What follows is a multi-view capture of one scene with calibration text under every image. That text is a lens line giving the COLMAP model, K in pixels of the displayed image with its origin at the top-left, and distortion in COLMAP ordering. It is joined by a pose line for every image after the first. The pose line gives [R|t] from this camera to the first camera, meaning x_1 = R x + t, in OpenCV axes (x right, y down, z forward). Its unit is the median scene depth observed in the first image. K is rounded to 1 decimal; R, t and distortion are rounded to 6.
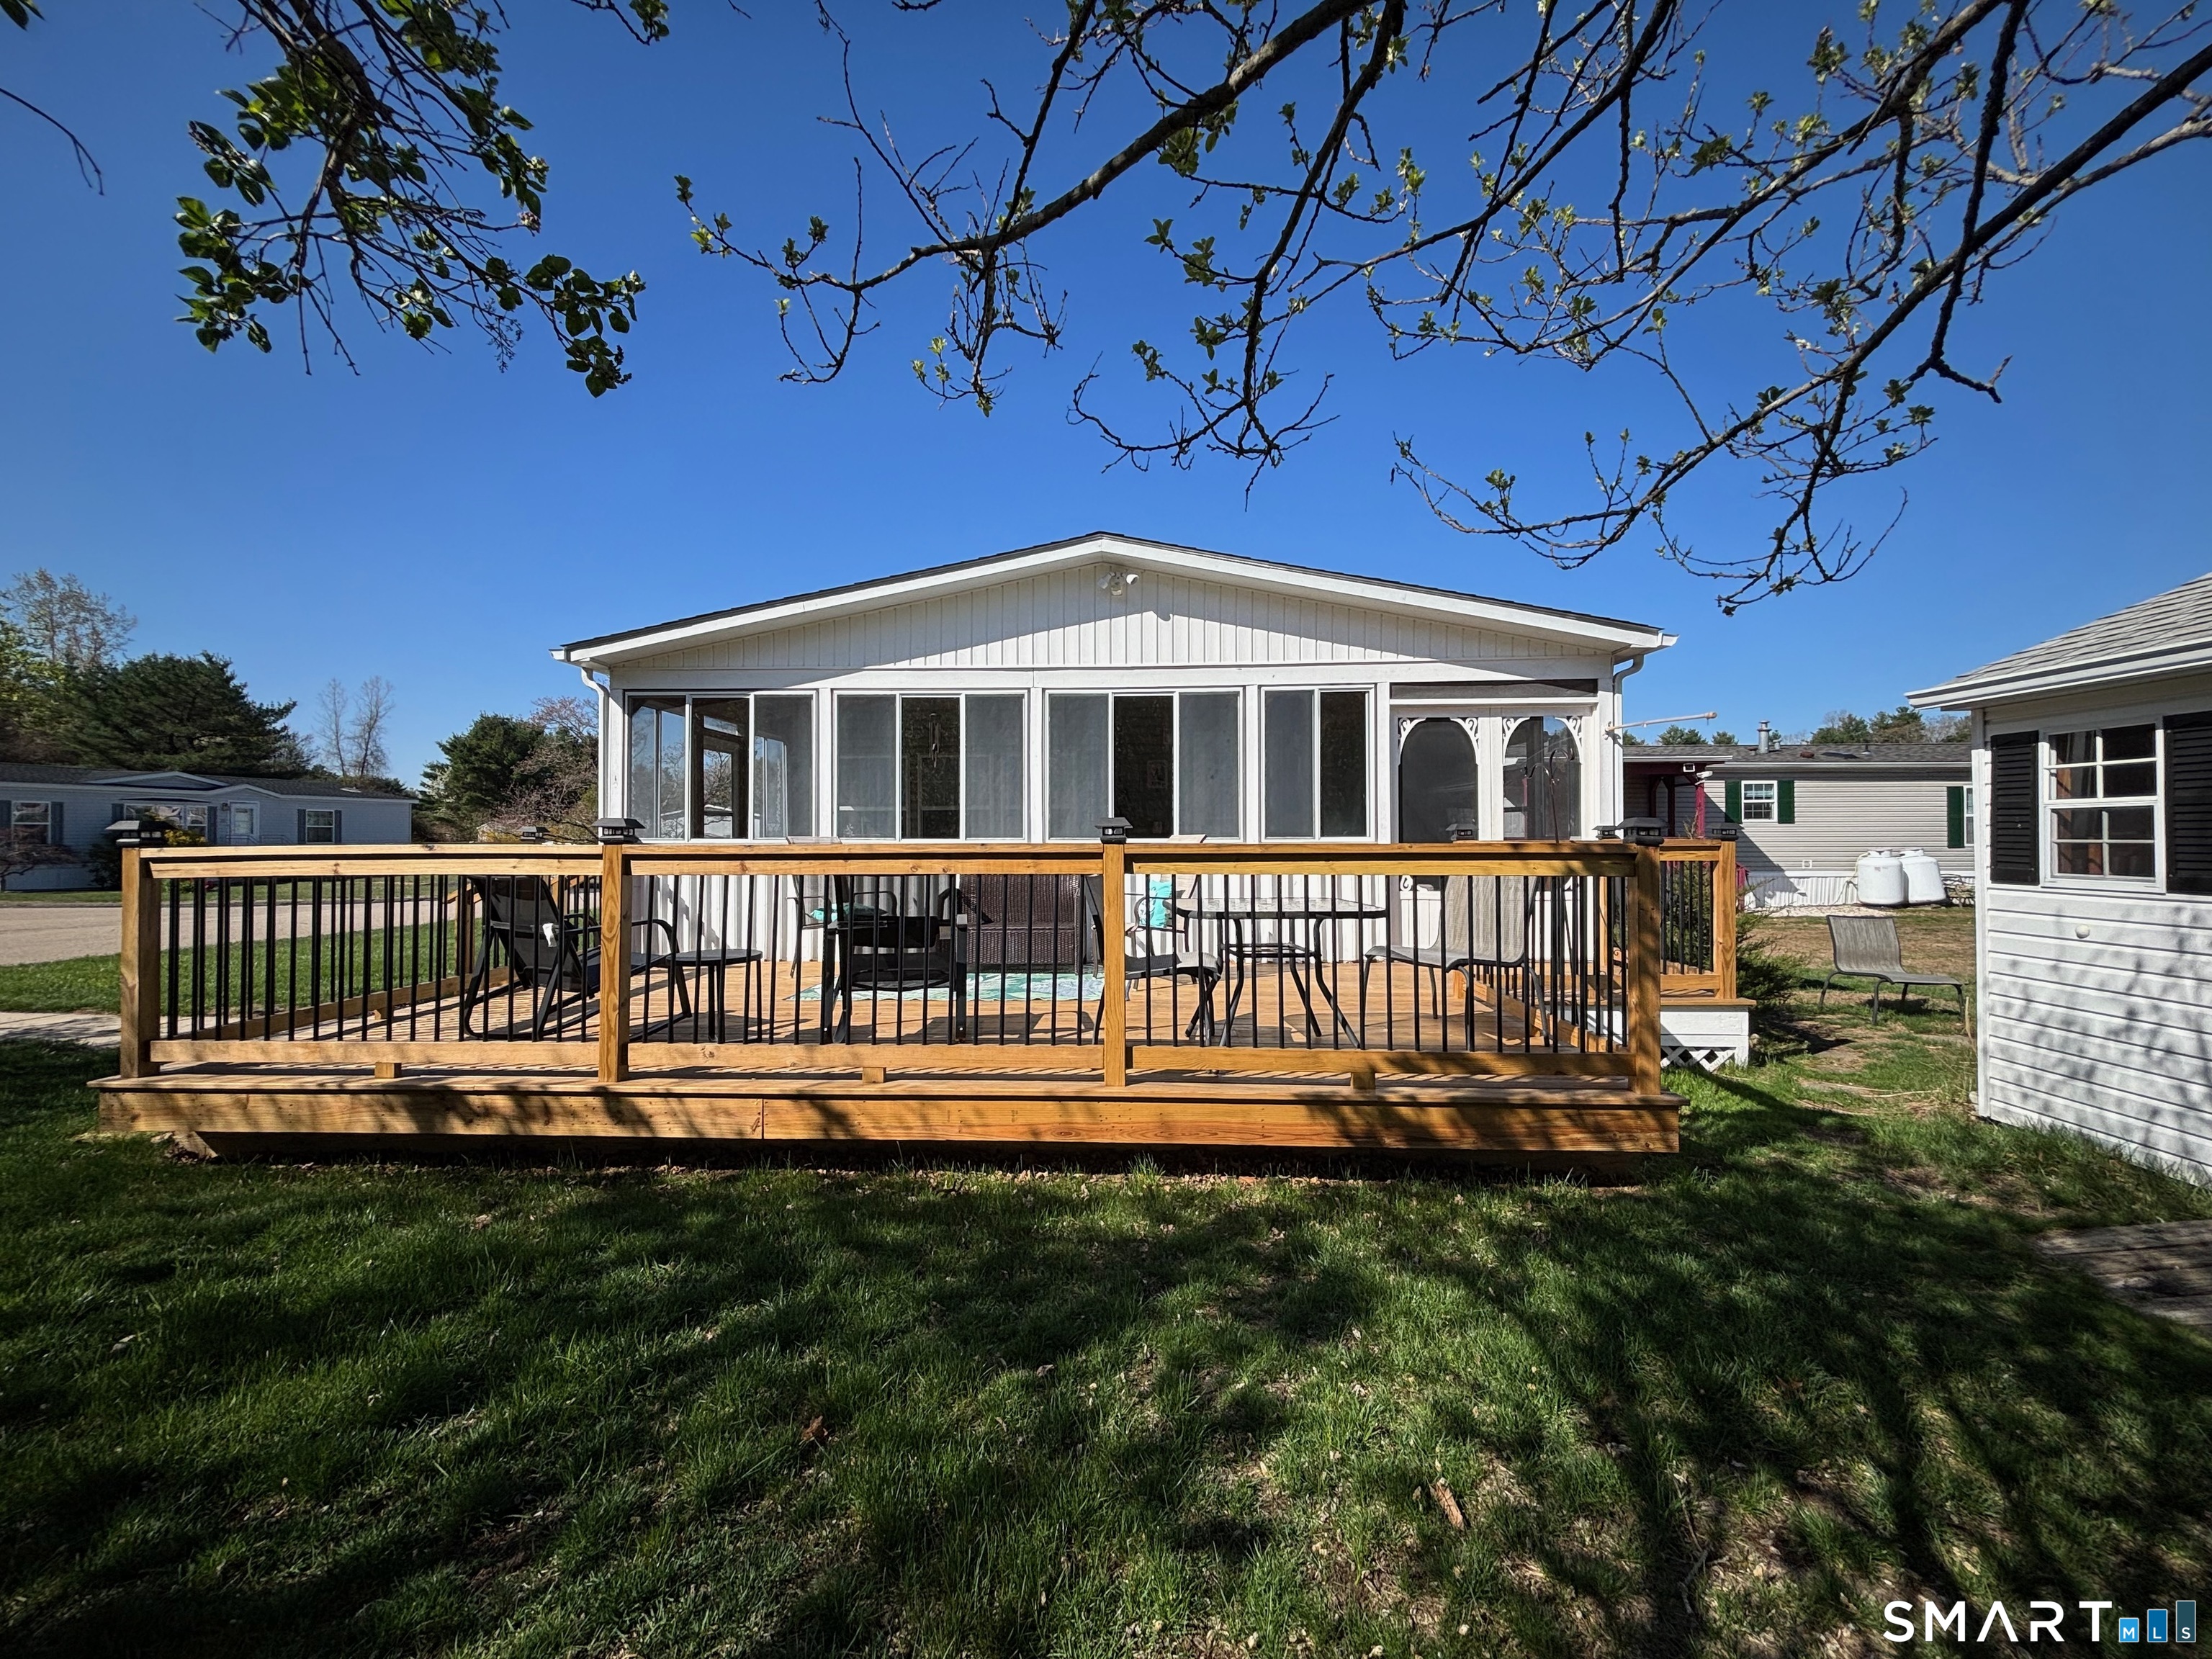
lens RADIAL K [[878.1, 0, 1106.0], [0, 878.1, 829.5], [0, 0, 1]] dist [0.001587, -0.000043]
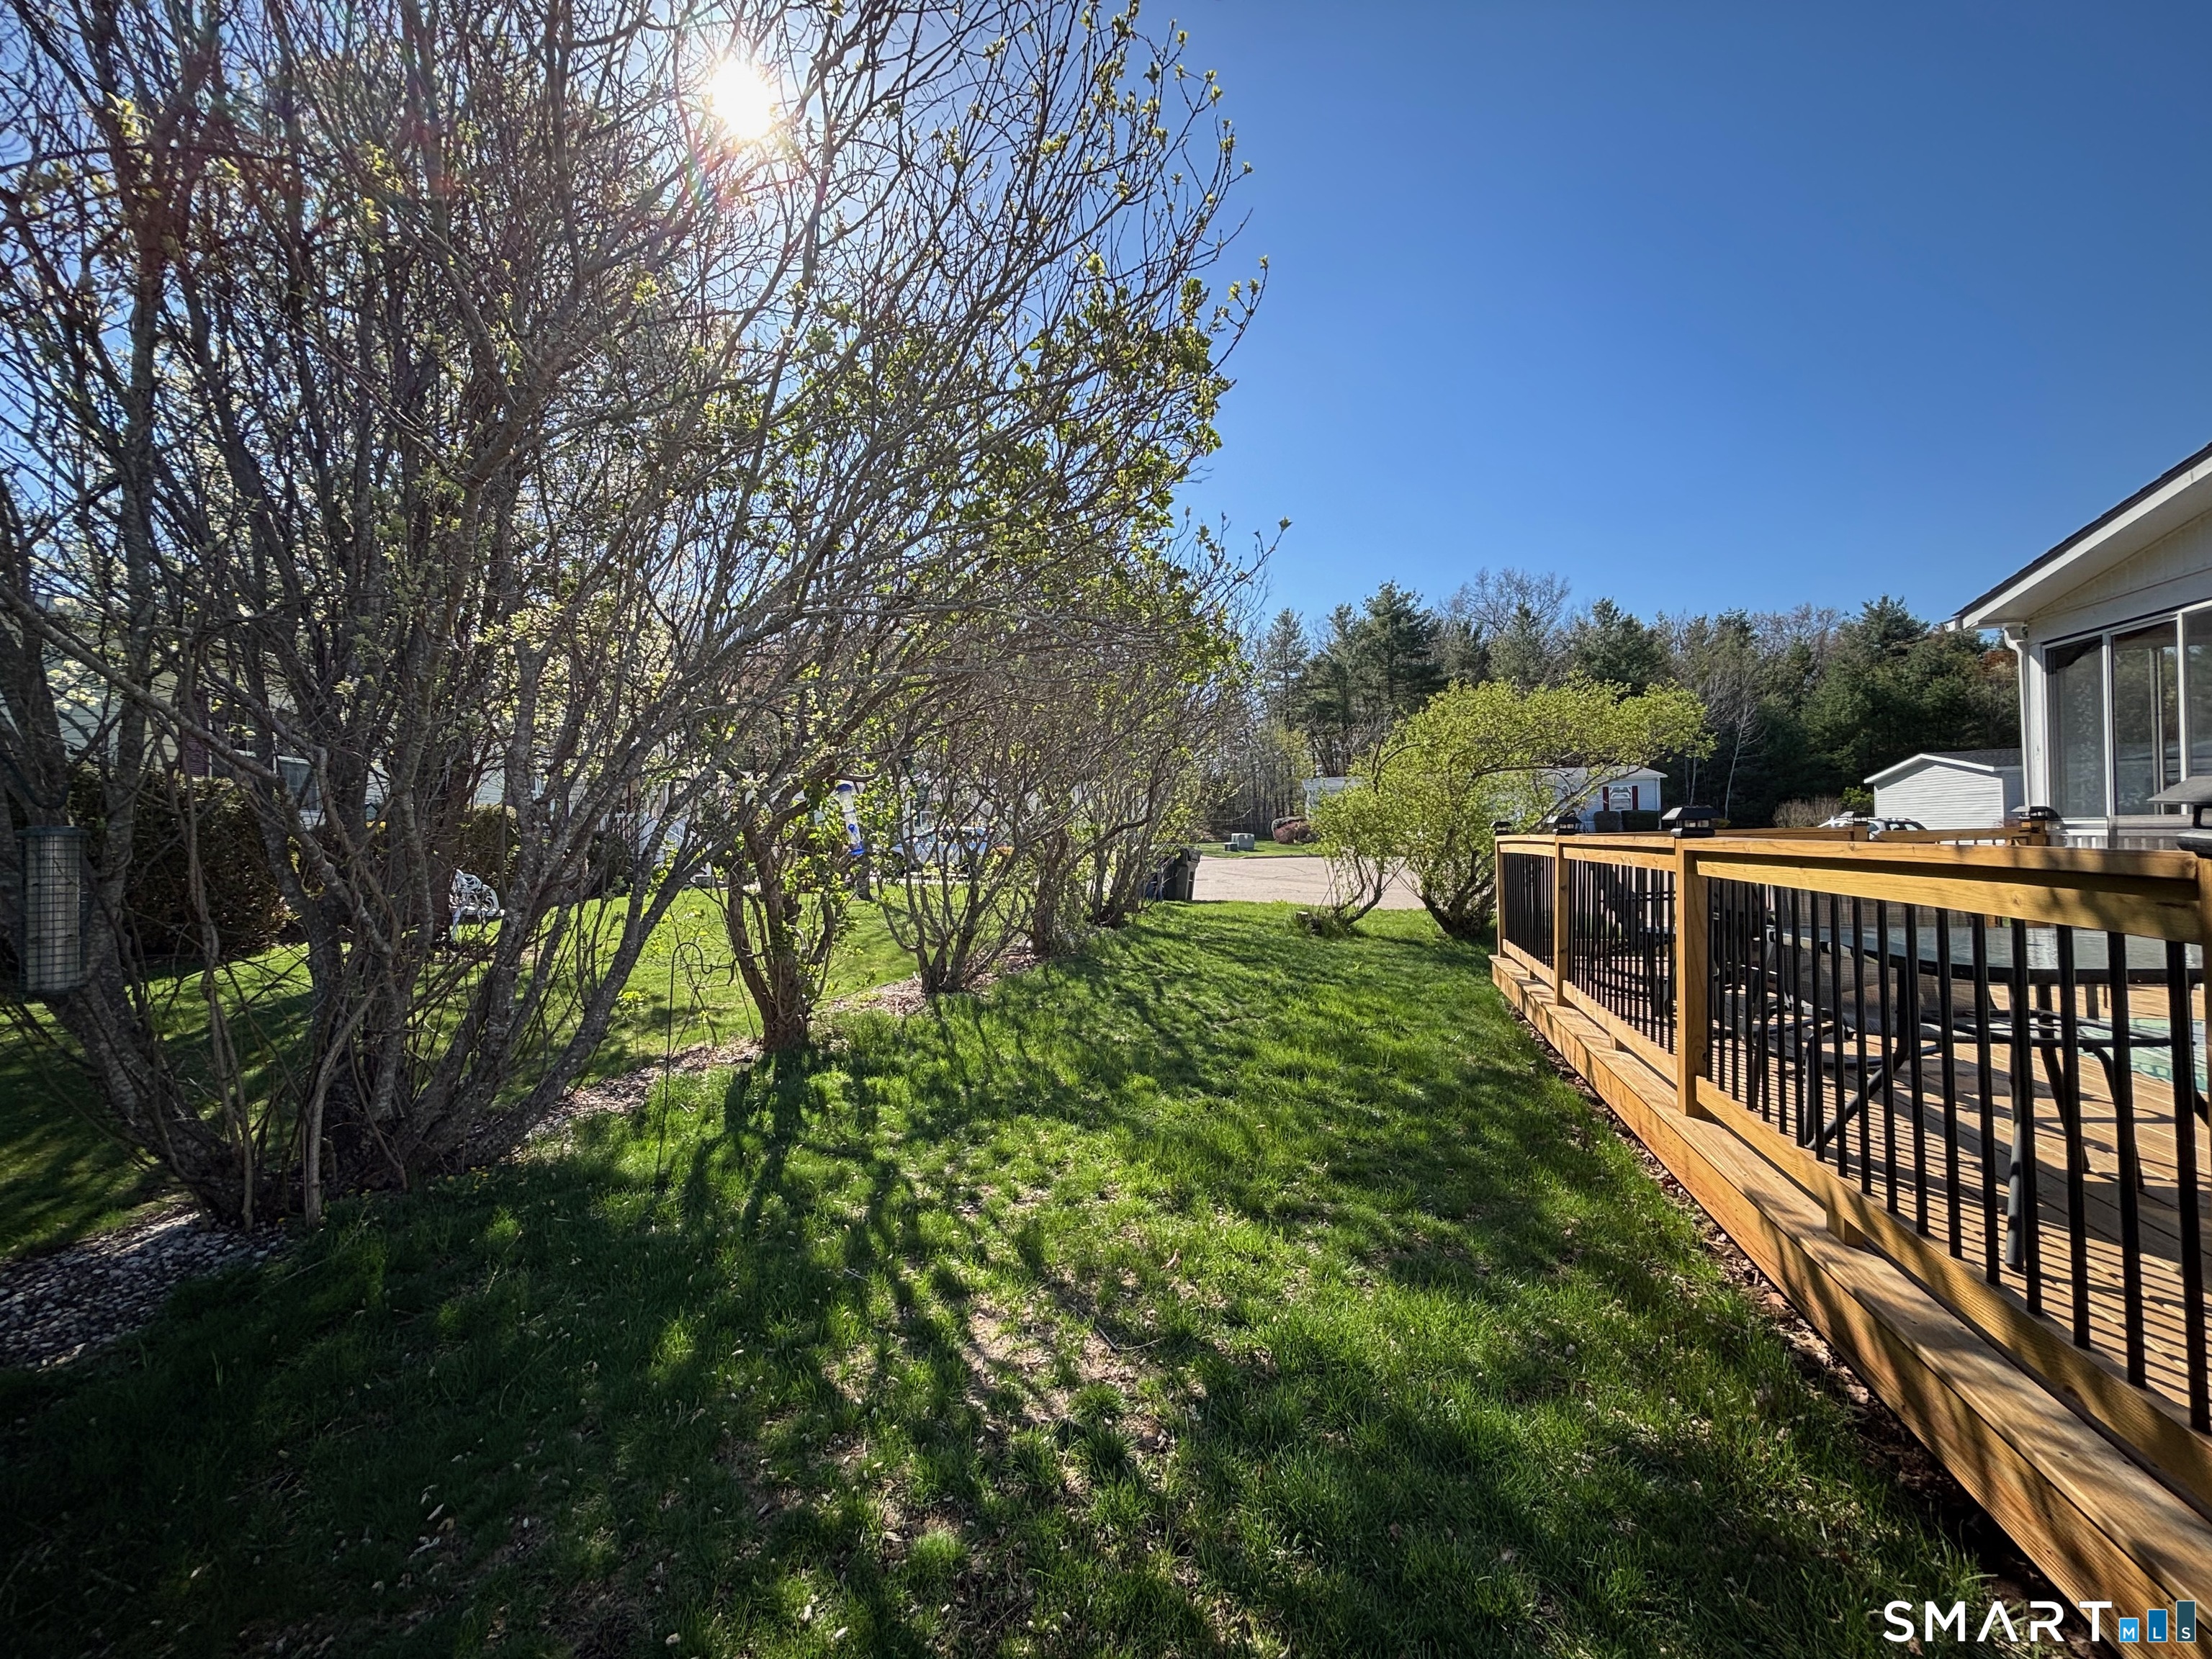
lens RADIAL K [[878.2, 0, 1069.0], [0, 878.2, 830.3], [0, 0, 1]] dist [-0.000971, -0.000240]
pose [[-0.260292, -0.001834, -0.965528, 0.513299], [0.029959, 0.999501, -0.009975, 0.000202], [0.965065, -0.031523, -0.260107, 0.323819]]
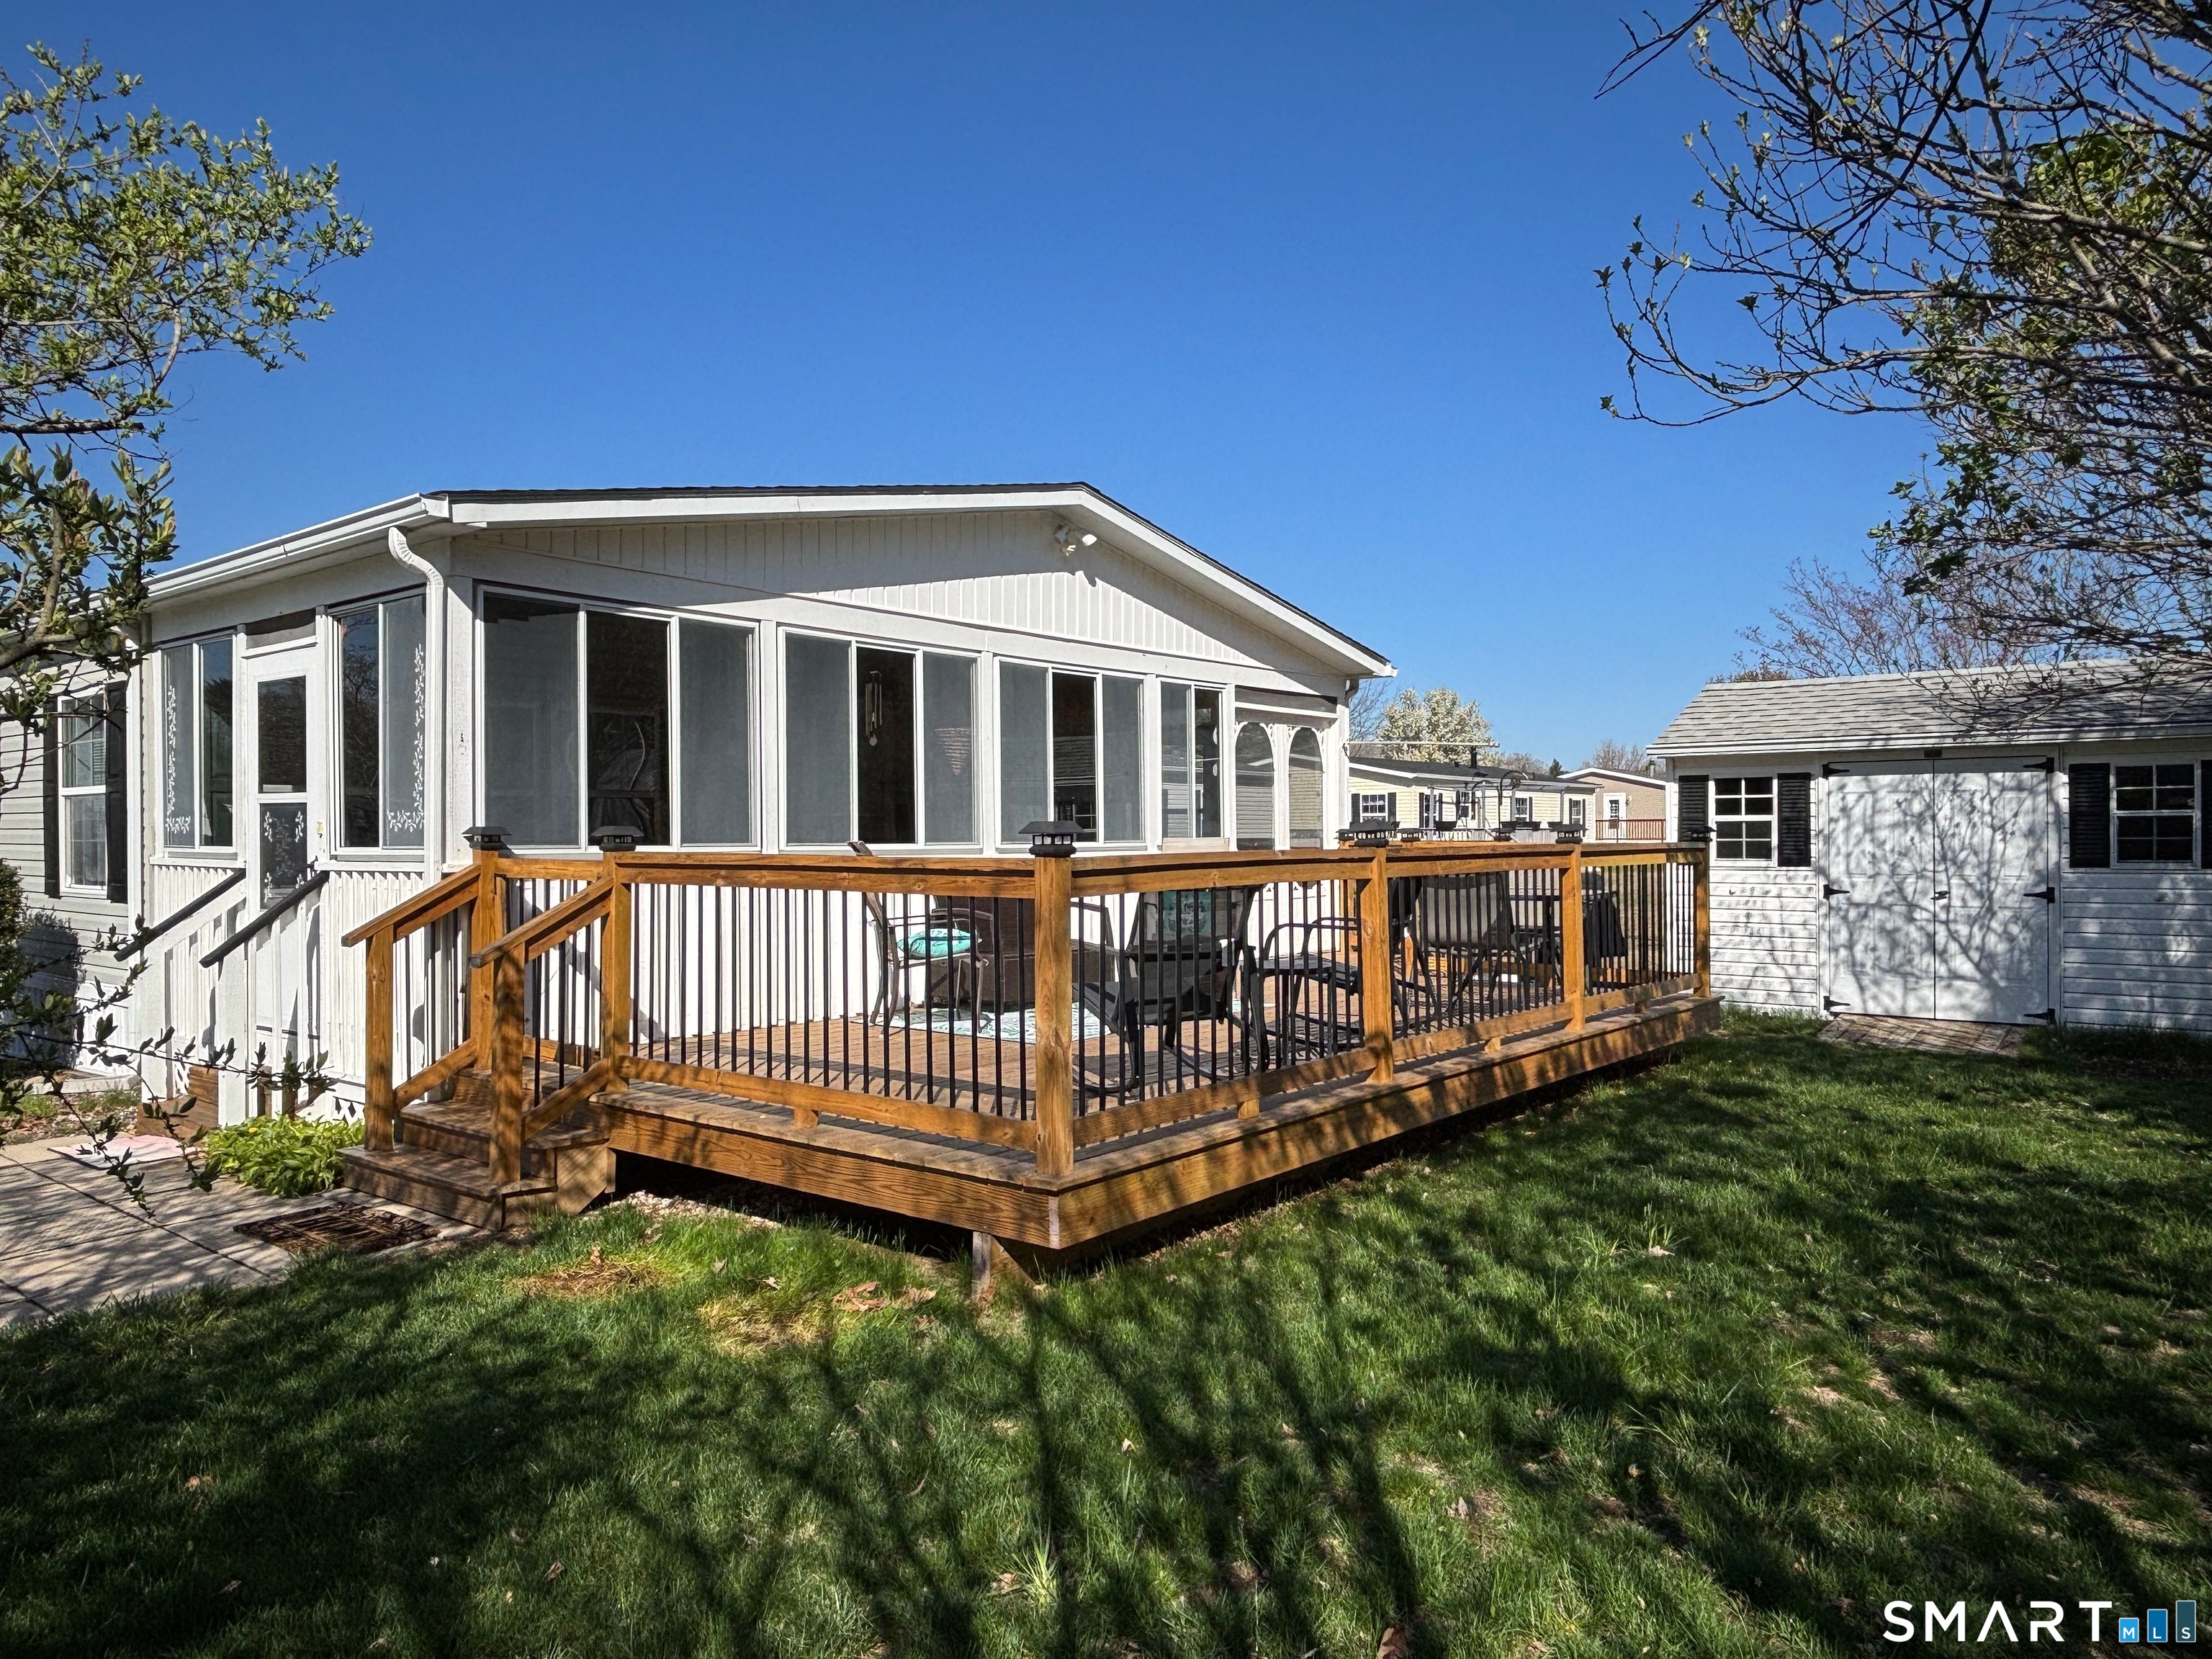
lens RADIAL K [[1455.8, 0, 1106.0], [0, 1455.8, 829.5], [0, 0, 1]] dist [0.004888, 0.000716]
pose [[0.605767, 0.005153, 0.795625, -1.060473], [-0.000130, 0.999980, -0.006378, 0.006098], [-0.795642, 0.003761, 0.605755, 0.126894]]
